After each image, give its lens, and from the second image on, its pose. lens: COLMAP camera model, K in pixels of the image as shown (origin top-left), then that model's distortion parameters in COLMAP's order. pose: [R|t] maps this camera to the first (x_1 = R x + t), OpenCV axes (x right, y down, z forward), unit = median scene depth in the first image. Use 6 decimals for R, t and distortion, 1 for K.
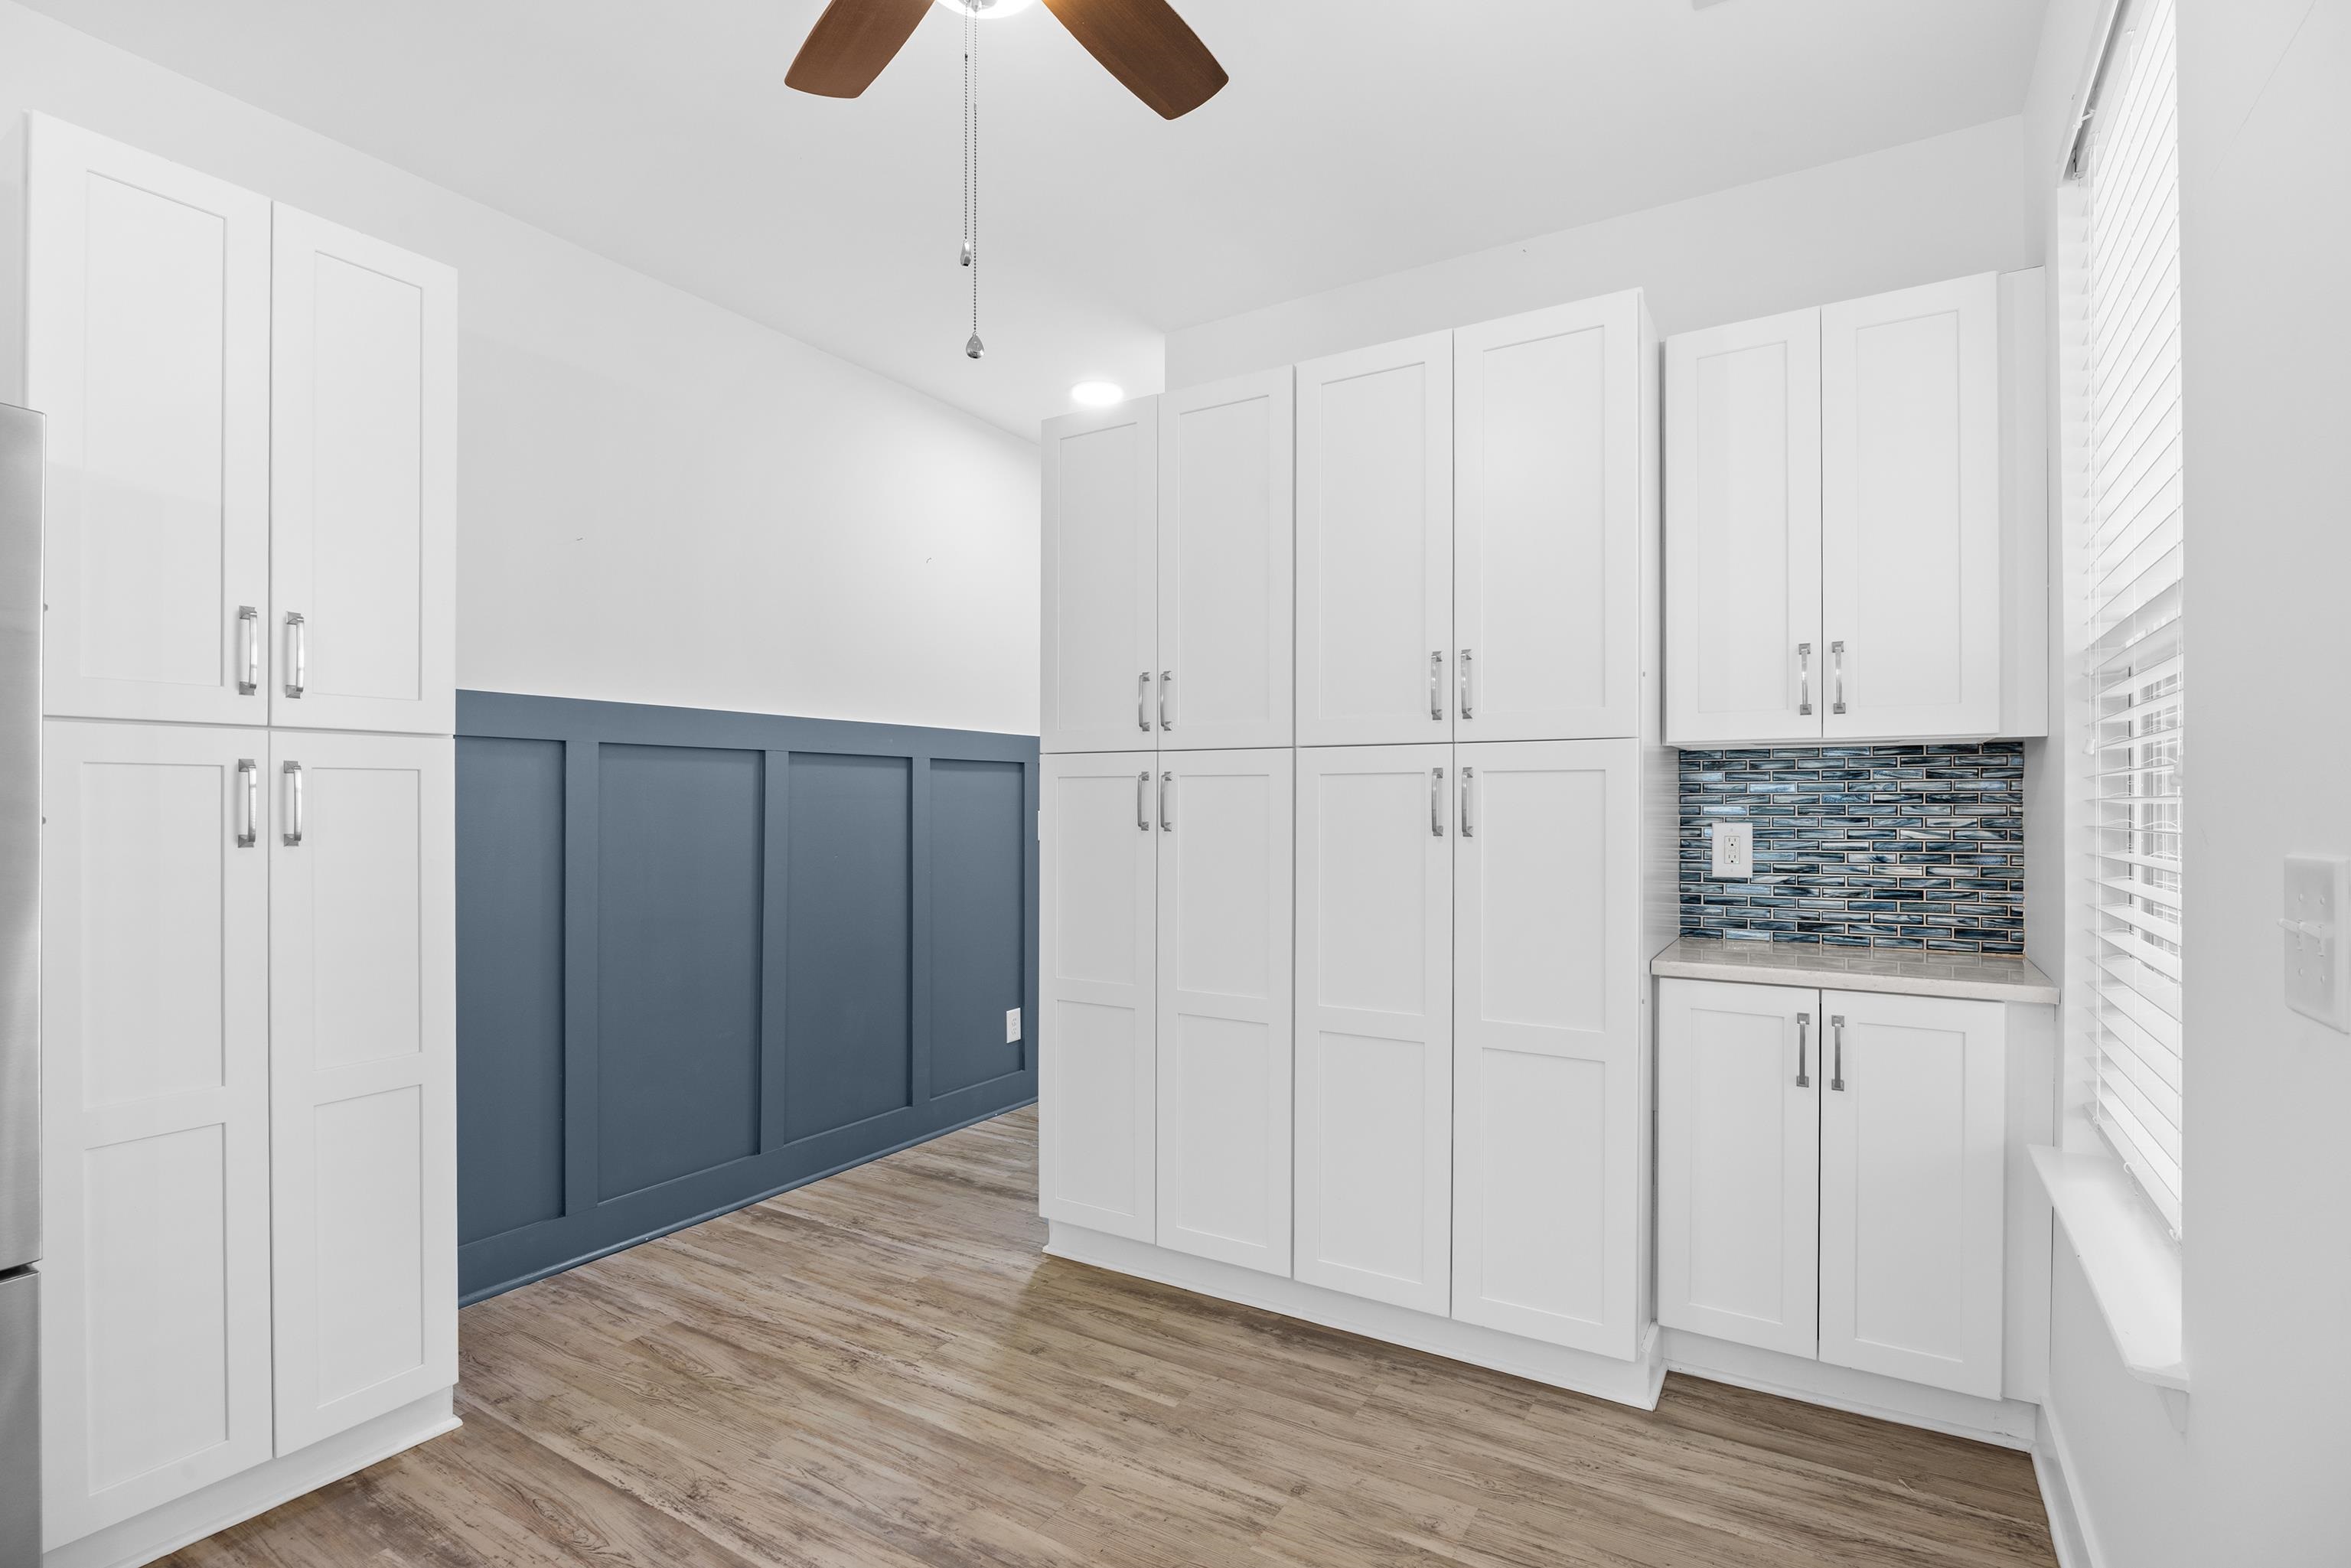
lens RADIAL K [[1104.8, 0, 1193.1], [0, 1104.8, 791.9], [0, 0, 1]] dist [-0.015201, 0.001214]
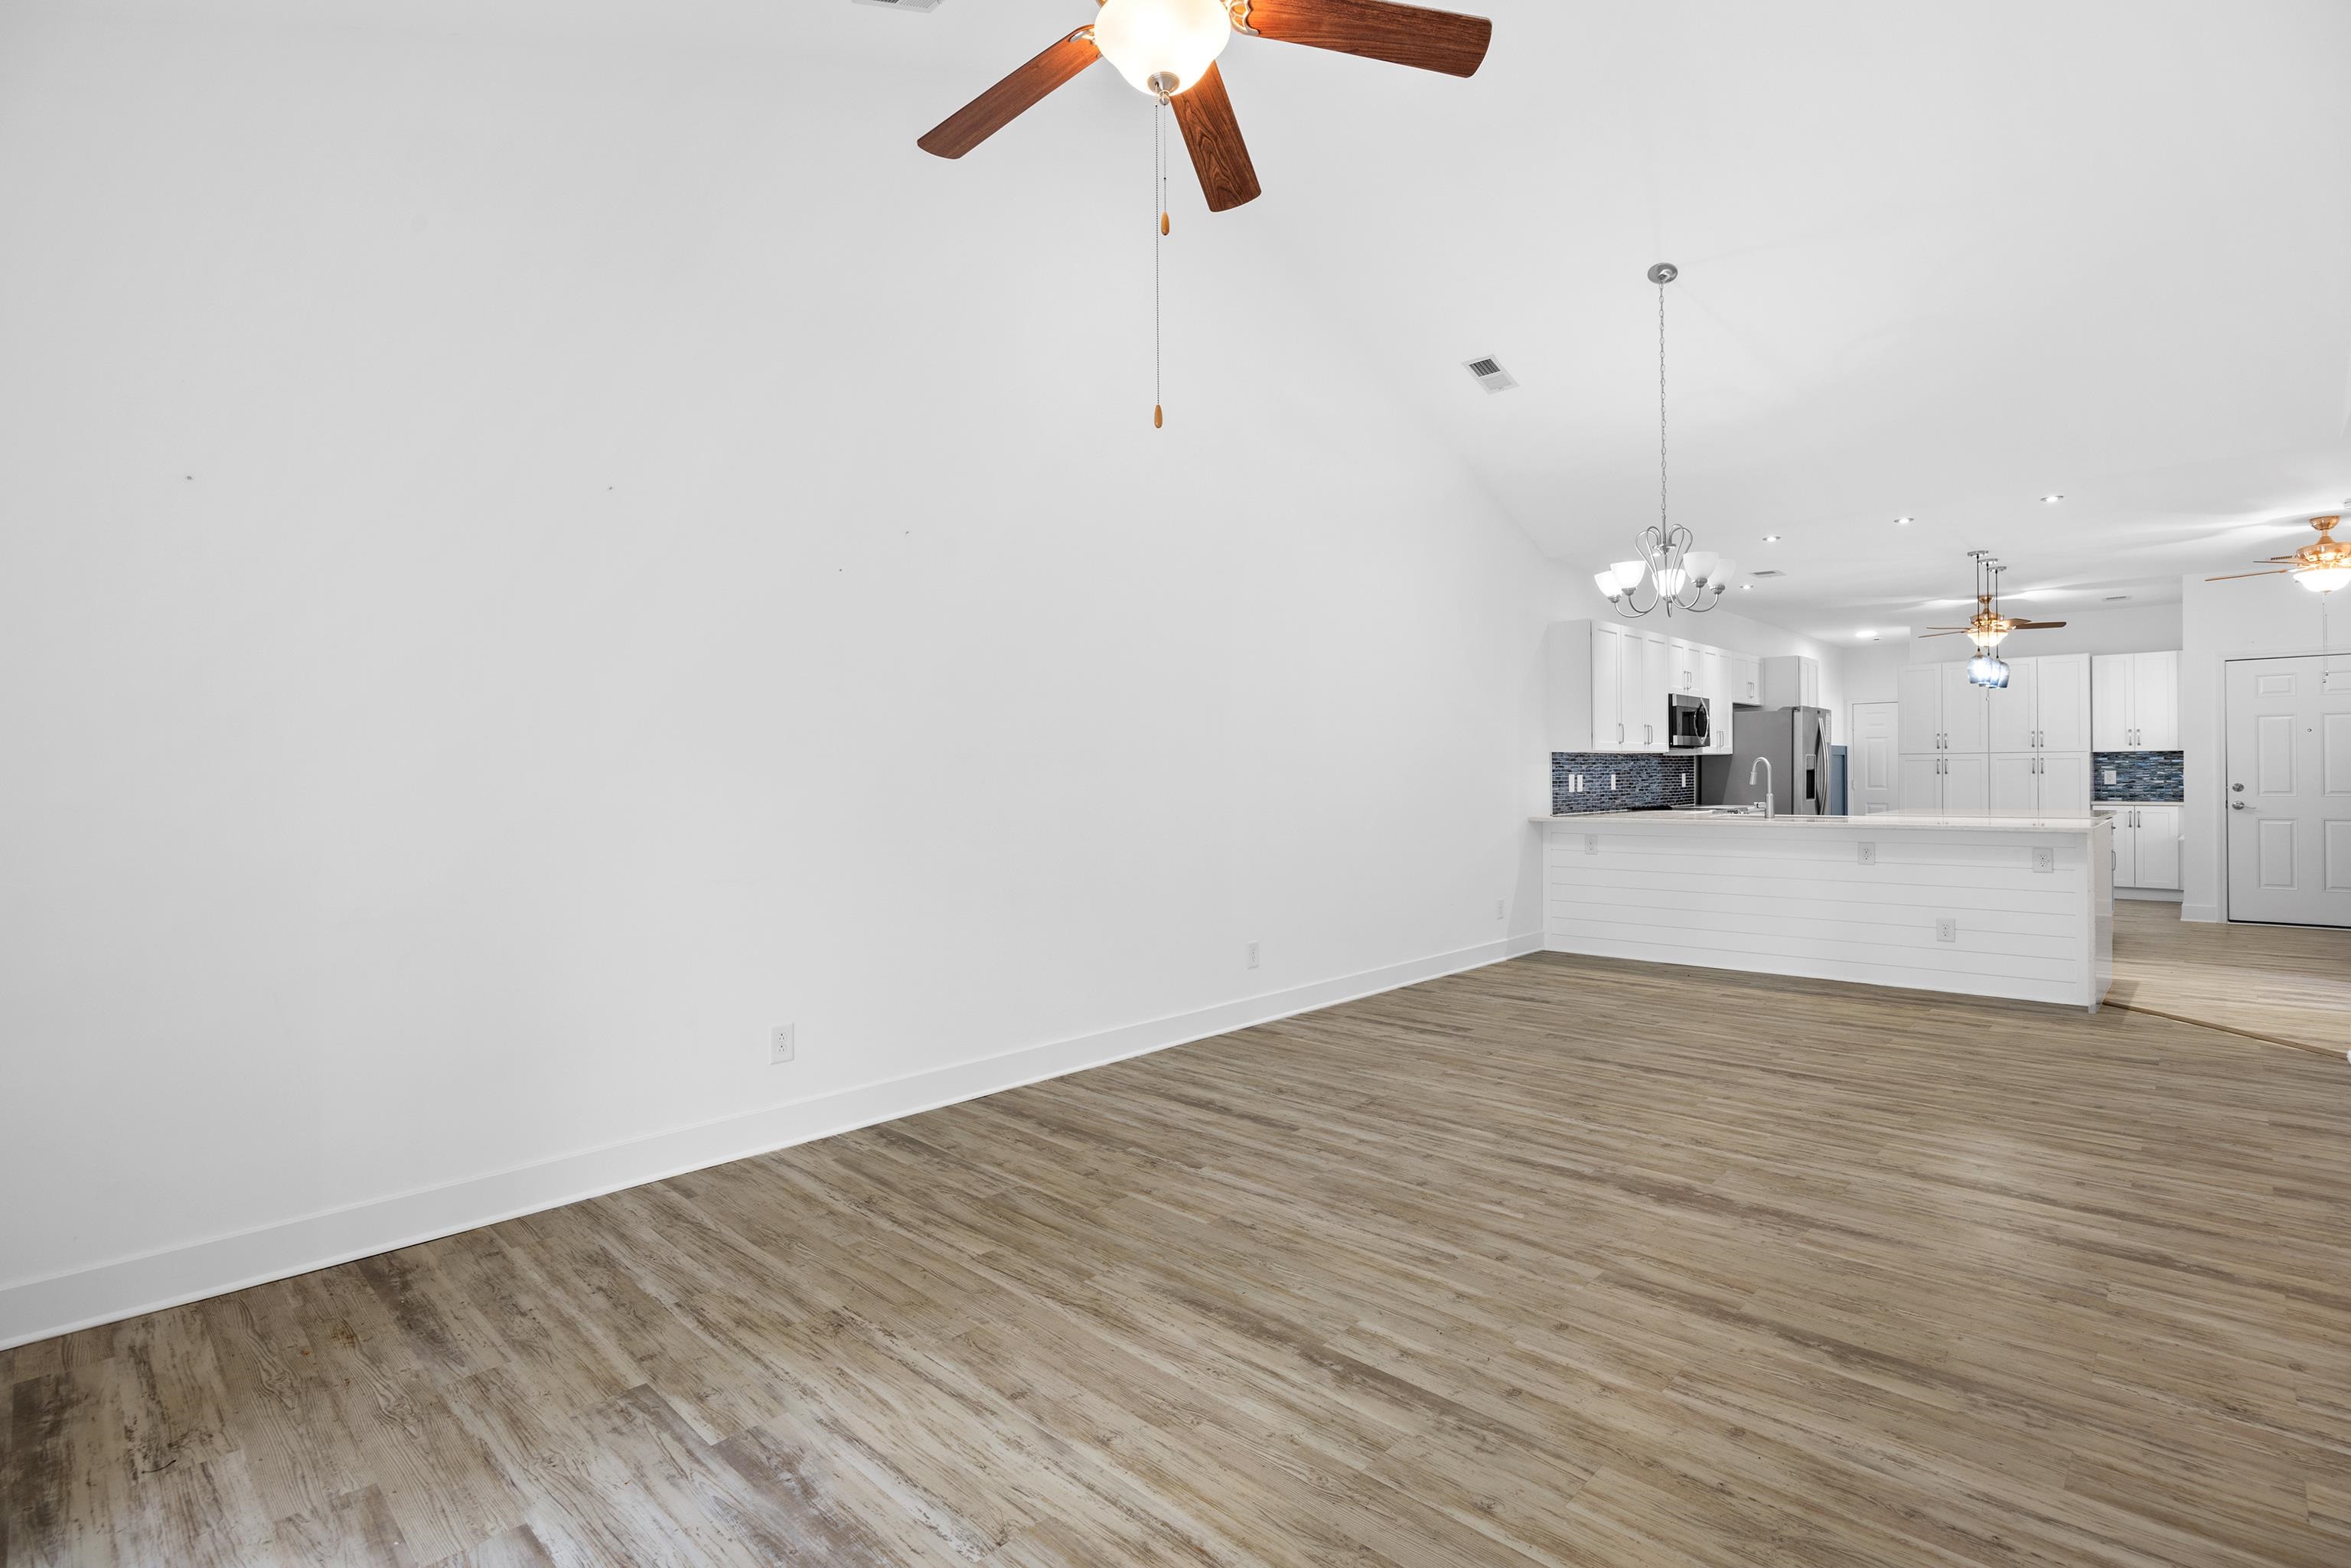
lens RADIAL K [[1104.8, 0, 1169.1], [0, 1104.8, 769.8], [0, 0, 1]] dist [-0.015201, 0.001214]
pose [[0.975649, -0.004566, -0.219289, -2.109343], [0.005176, 0.999984, 0.002208, -0.001617], [0.219276, -0.003289, 0.975657, -3.871726]]
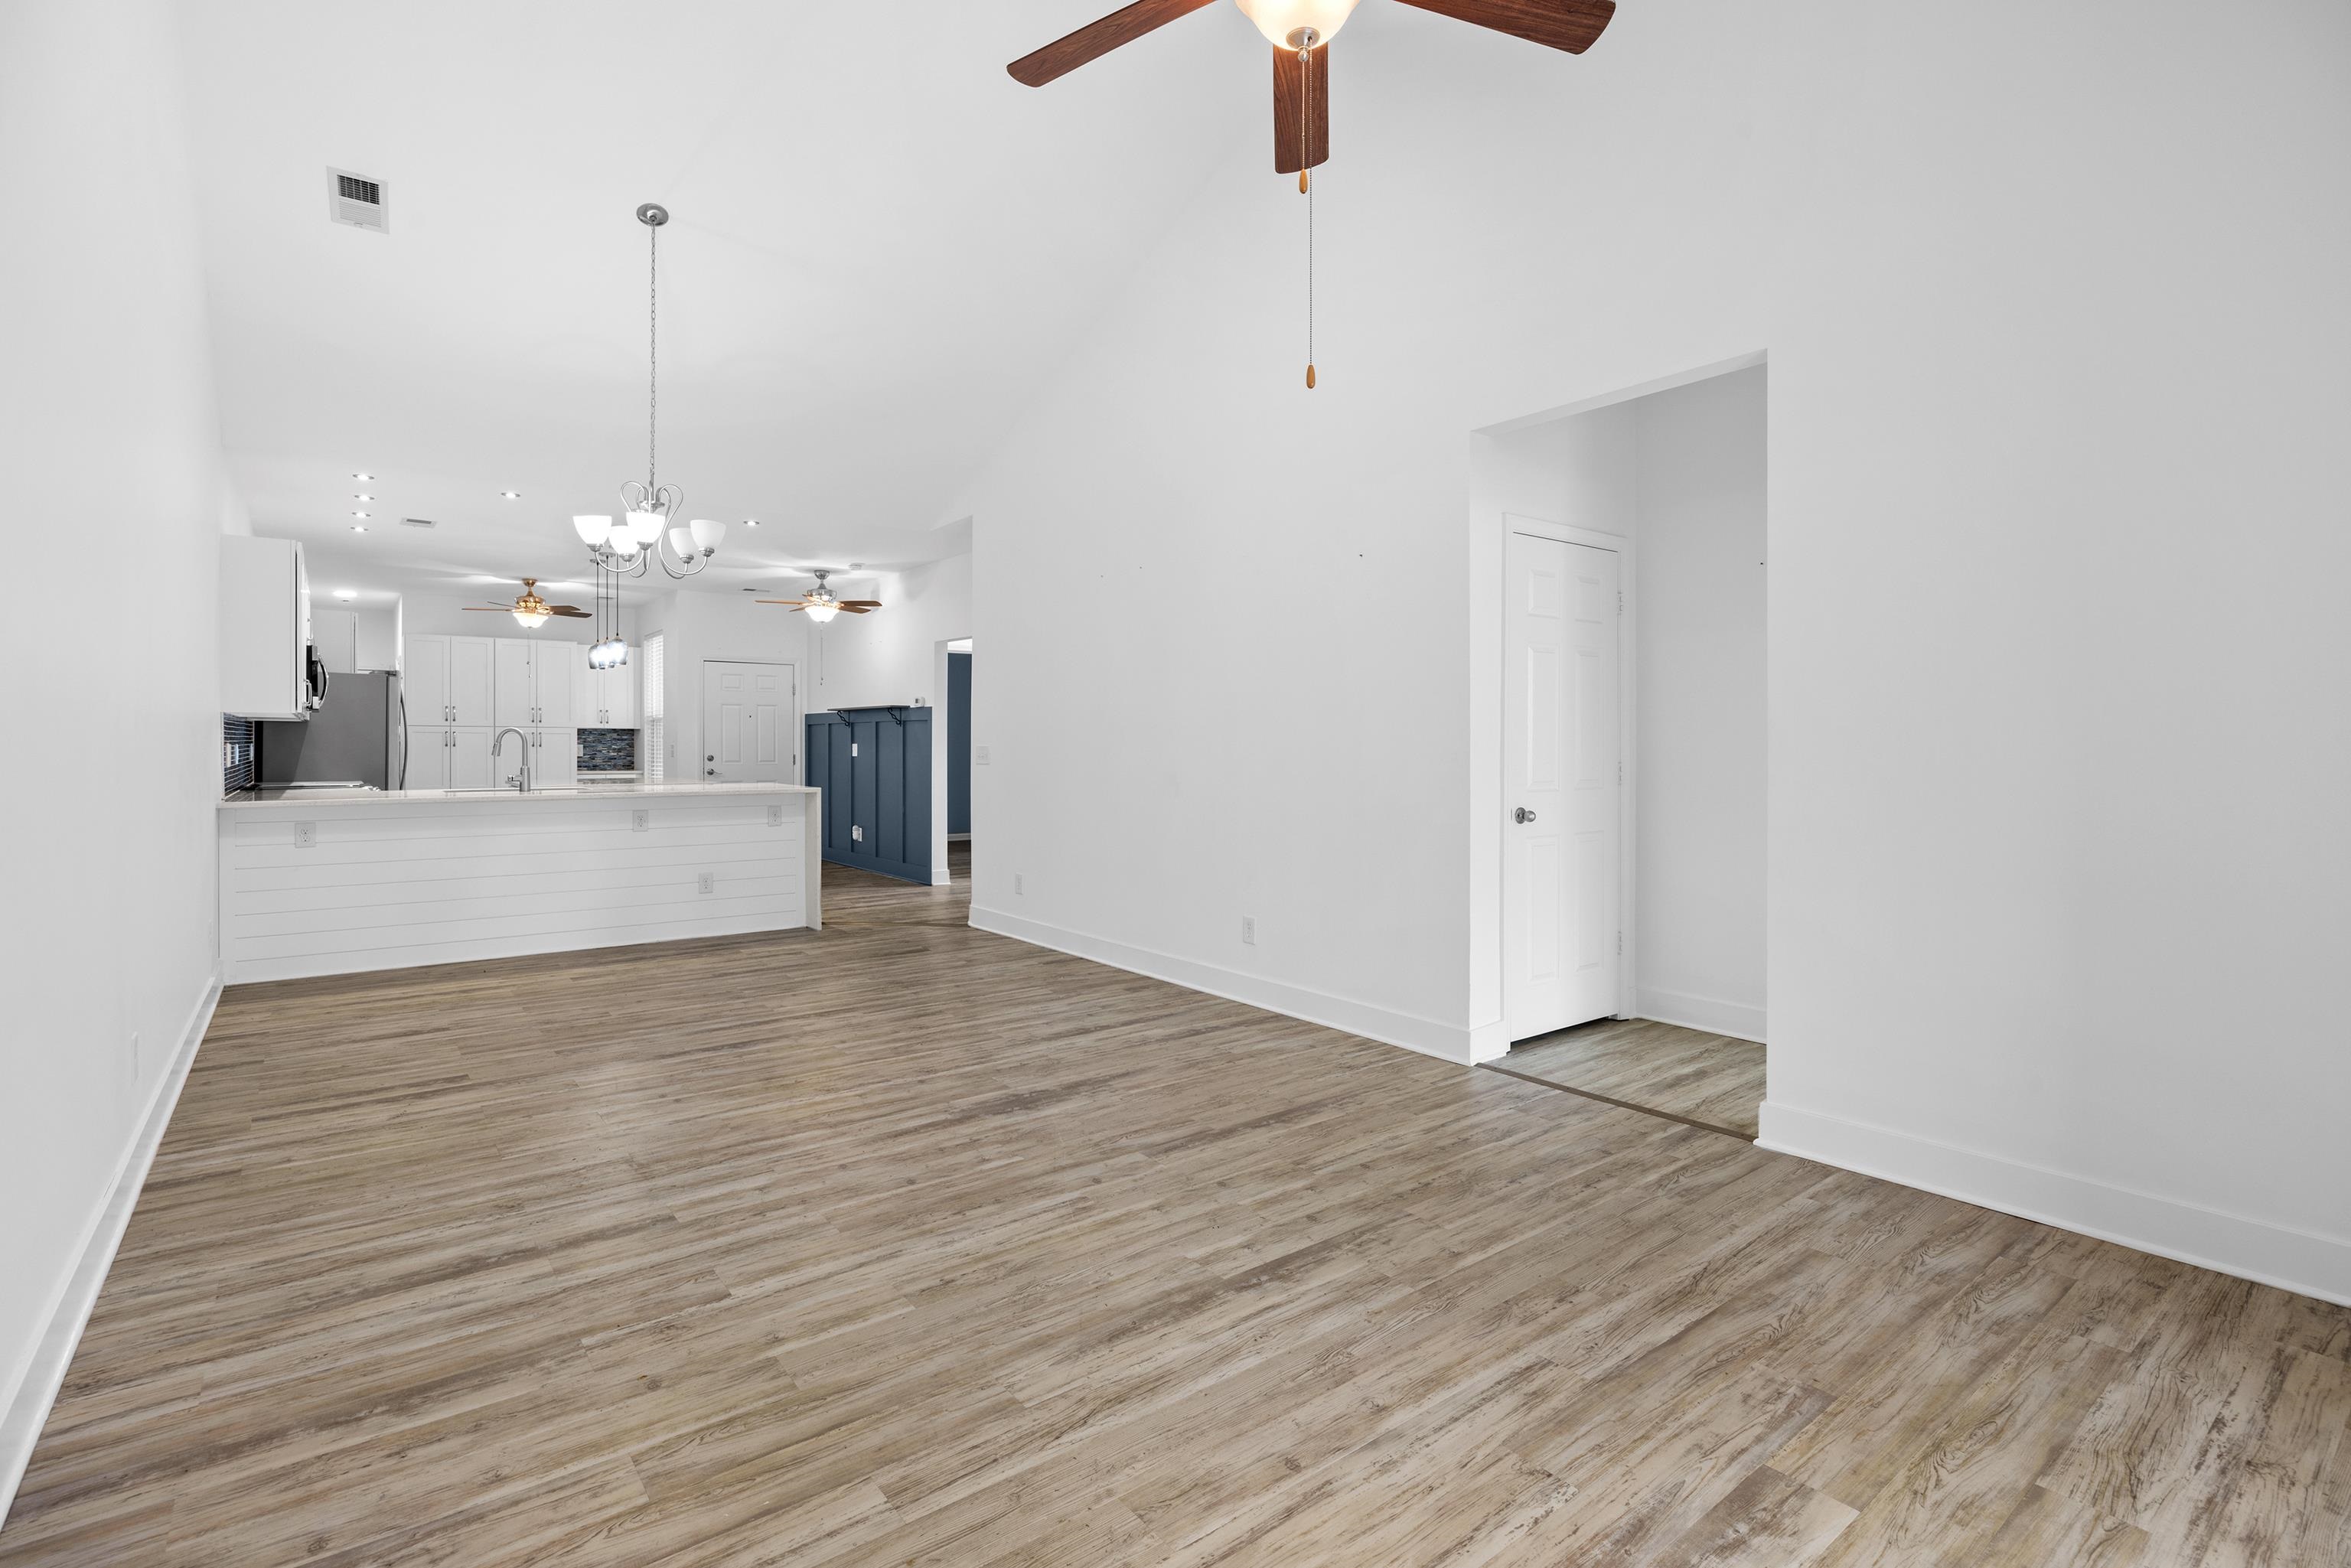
lens RADIAL K [[1104.8, 0, 1185.6], [0, 1104.8, 754.6], [0, 0, 1]] dist [-0.015201, 0.001214]
pose [[0.349470, -0.004282, 0.936938, -3.161169], [-0.009764, 0.999919, 0.008212, 0.008294], [-0.936897, -0.012018, 0.349399, -3.224344]]
